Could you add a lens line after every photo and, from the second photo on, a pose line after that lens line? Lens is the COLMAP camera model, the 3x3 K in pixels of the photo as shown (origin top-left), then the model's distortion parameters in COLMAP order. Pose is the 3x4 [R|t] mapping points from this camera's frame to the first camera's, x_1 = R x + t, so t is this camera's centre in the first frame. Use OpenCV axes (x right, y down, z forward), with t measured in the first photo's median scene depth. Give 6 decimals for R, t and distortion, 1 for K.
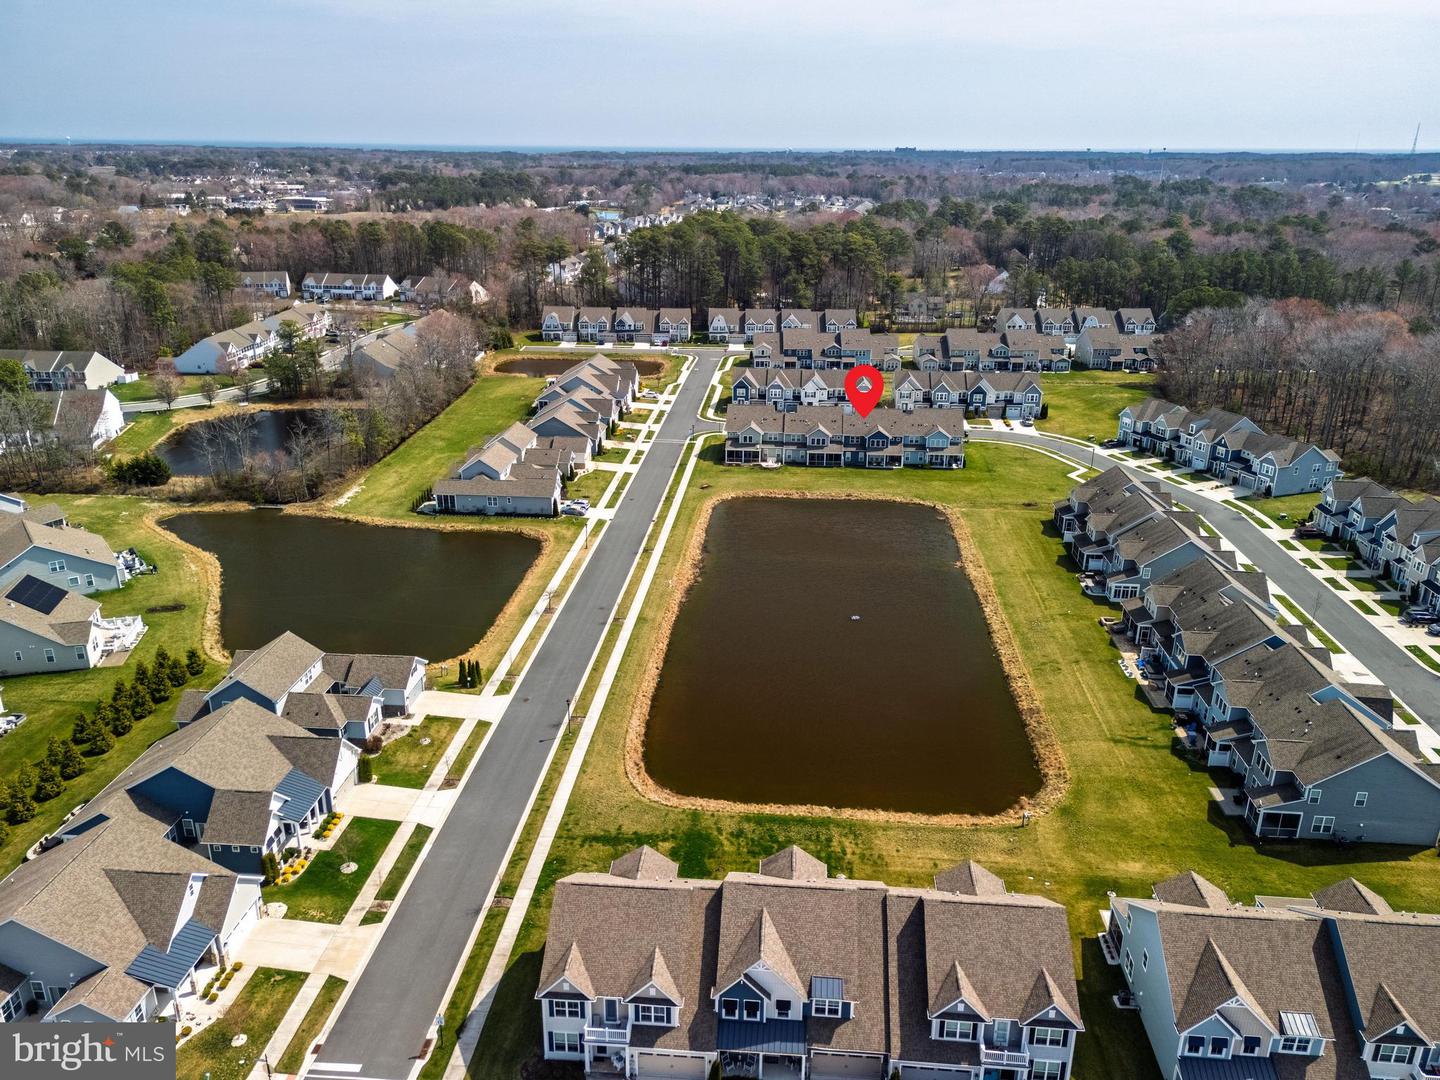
lens RADIAL K [[1066.9, 0, 718.1], [0, 1066.9, 519.2], [0, 0, 1]] dist [0.133891, -0.182138]
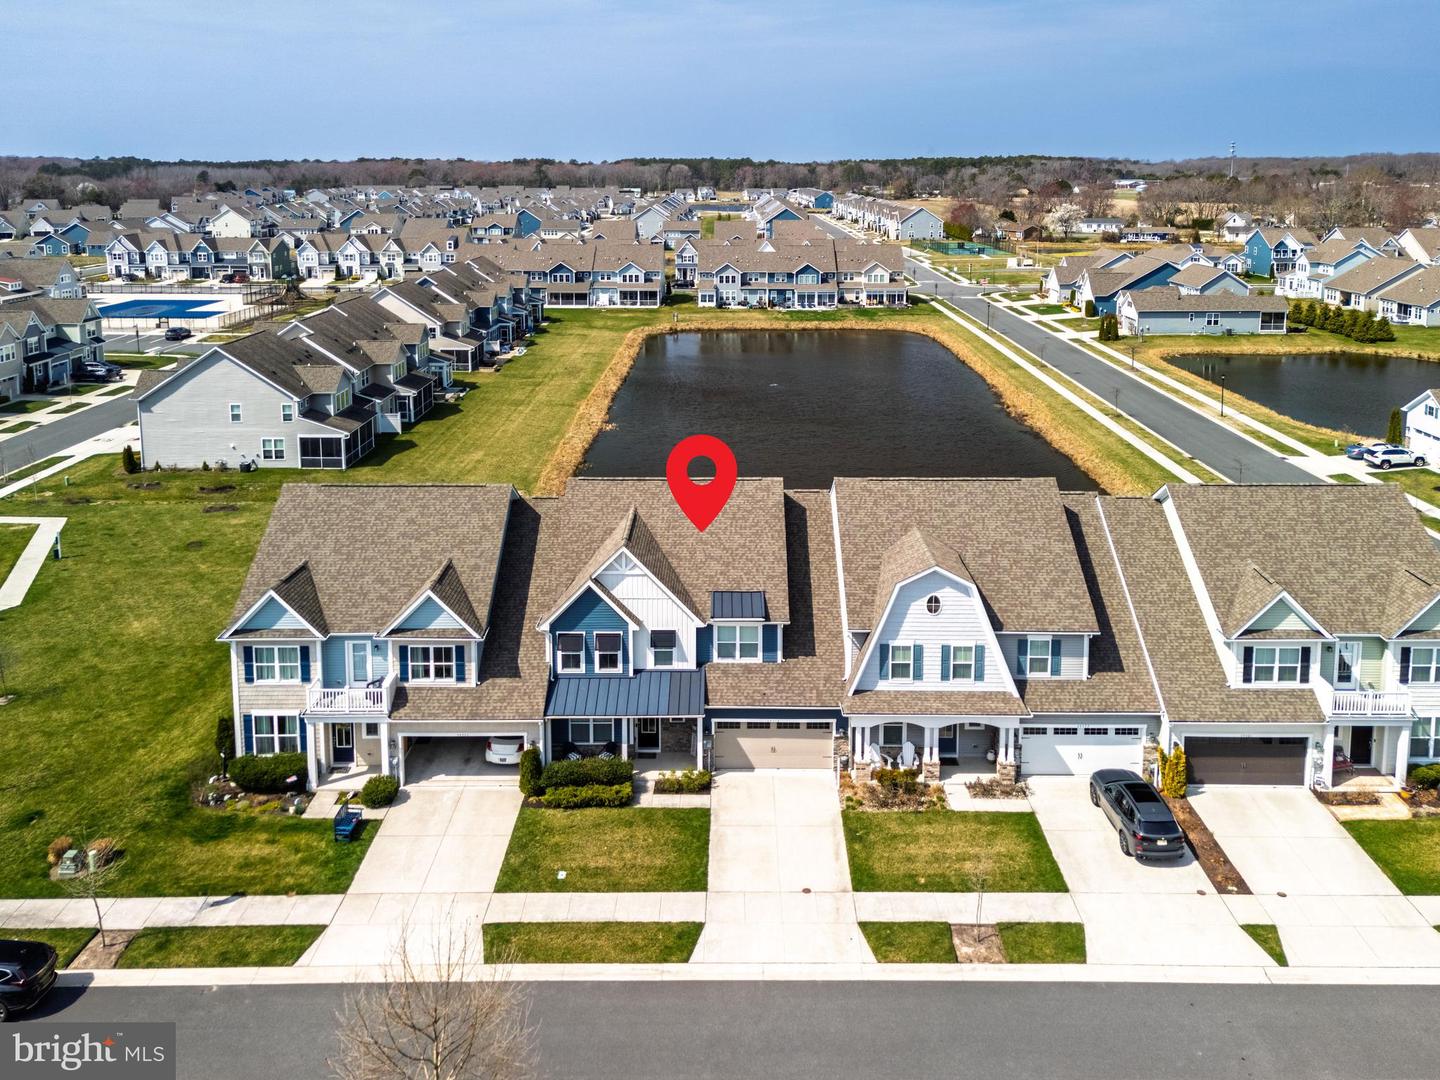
lens RADIAL K [[1124.2, 0, 740.3], [0, 1124.2, 324.4], [0, 0, 1]] dist [0.042280, -0.009115]
pose [[-0.996409, 0.004290, -0.084567, 0.151981], [-0.035212, 0.887275, 0.459896, -0.230343], [0.077007, 0.461222, -0.883937, 1.161854]]
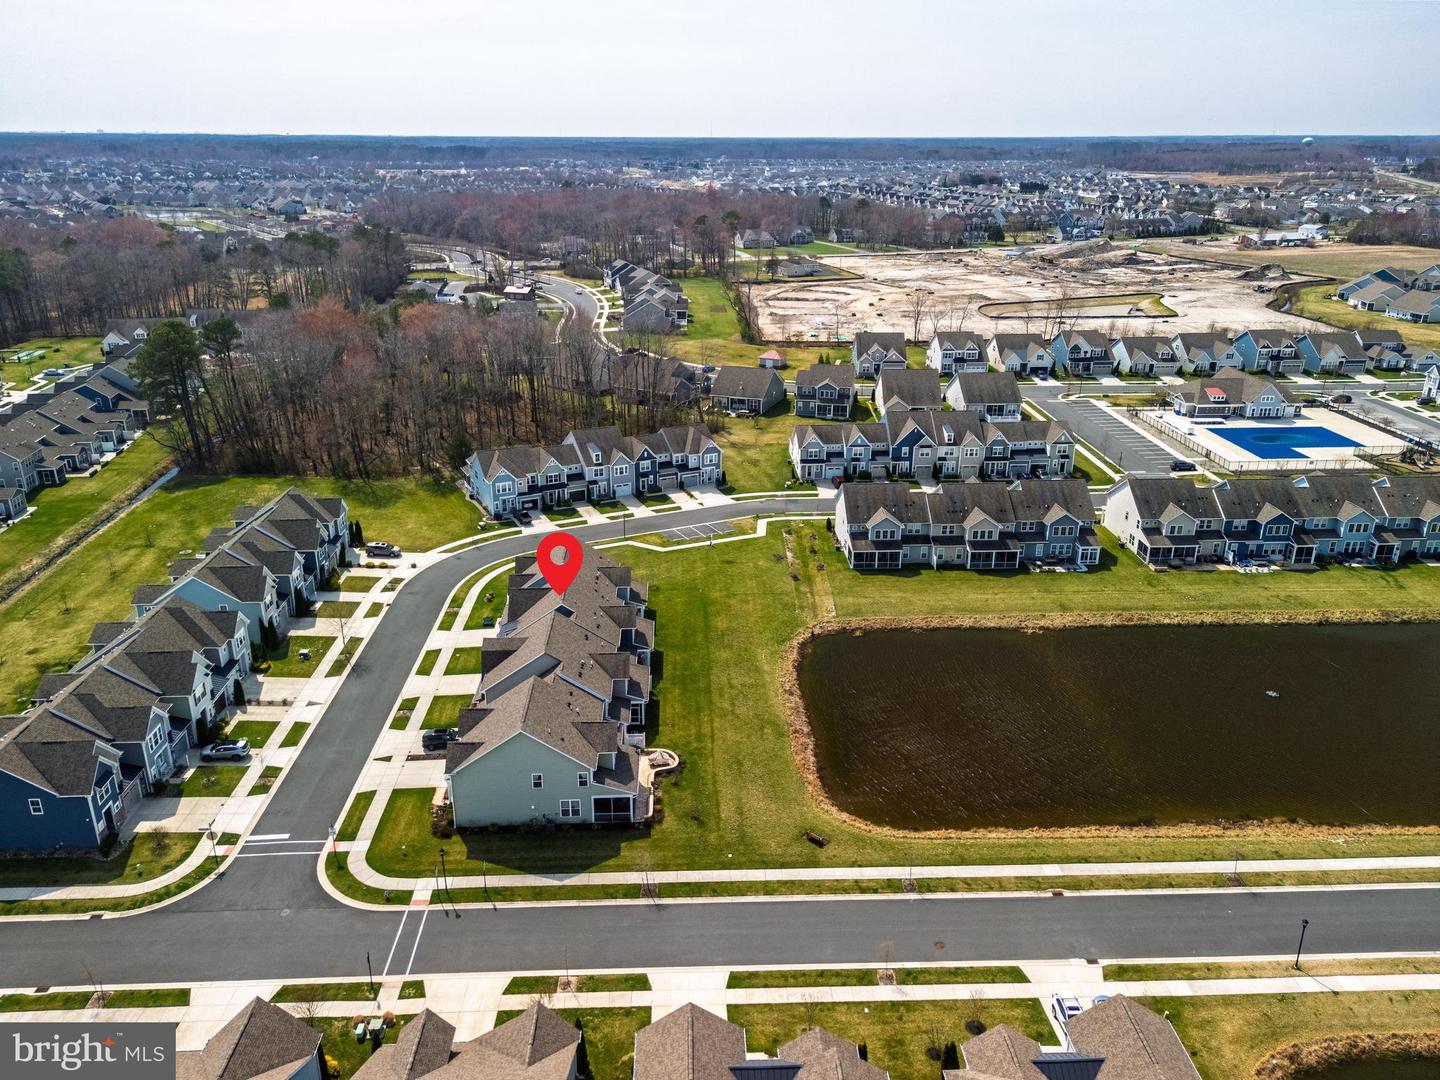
lens RADIAL K [[1055.2, 0, 723.8], [0, 1055.2, 542.5], [0, 0, 1]] dist [0.078237, -0.071465]
pose [[-0.128429, -0.359182, 0.924389, -0.347047], [0.324638, 0.865526, 0.381413, -0.296383], [-0.937079, 0.349076, 0.005446, 0.892644]]
